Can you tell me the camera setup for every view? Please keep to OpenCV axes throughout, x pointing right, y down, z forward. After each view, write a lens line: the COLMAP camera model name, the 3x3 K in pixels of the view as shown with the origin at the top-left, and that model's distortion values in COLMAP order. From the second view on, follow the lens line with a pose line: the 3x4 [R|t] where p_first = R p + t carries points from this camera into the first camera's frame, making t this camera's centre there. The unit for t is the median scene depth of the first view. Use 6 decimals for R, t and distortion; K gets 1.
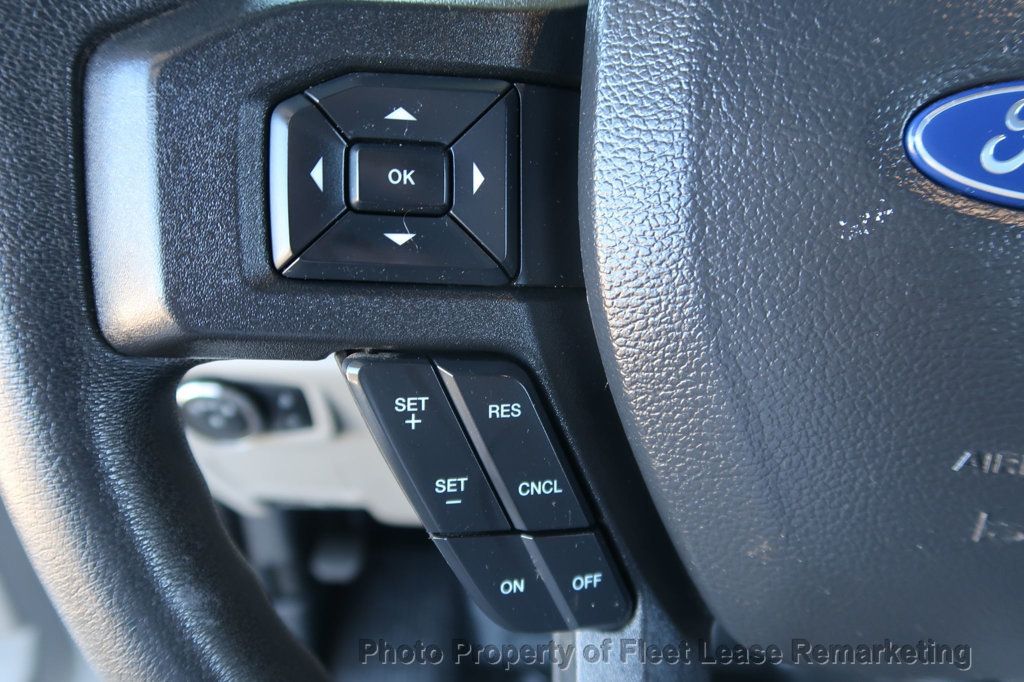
lens RADIAL K [[710.3, 0, 508.3], [0, 710.3, 345.0], [0, 0, 1]] dist [-0.027687, 0.010173]
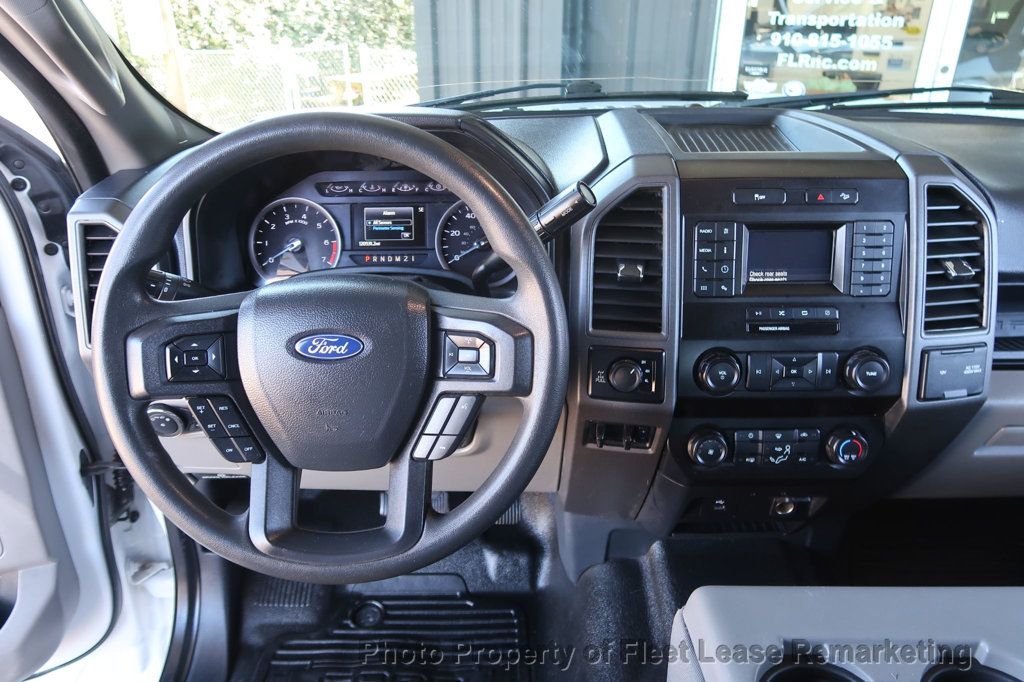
lens RADIAL K [[710.3, 0, 513.4], [0, 710.3, 344.1], [0, 0, 1]] dist [-0.027687, 0.010173]
pose [[0.998413, -0.054002, 0.016003, 1.743399], [0.054869, 0.996697, -0.059874, 0.058162], [-0.012717, 0.060657, 0.998078, -3.418539]]
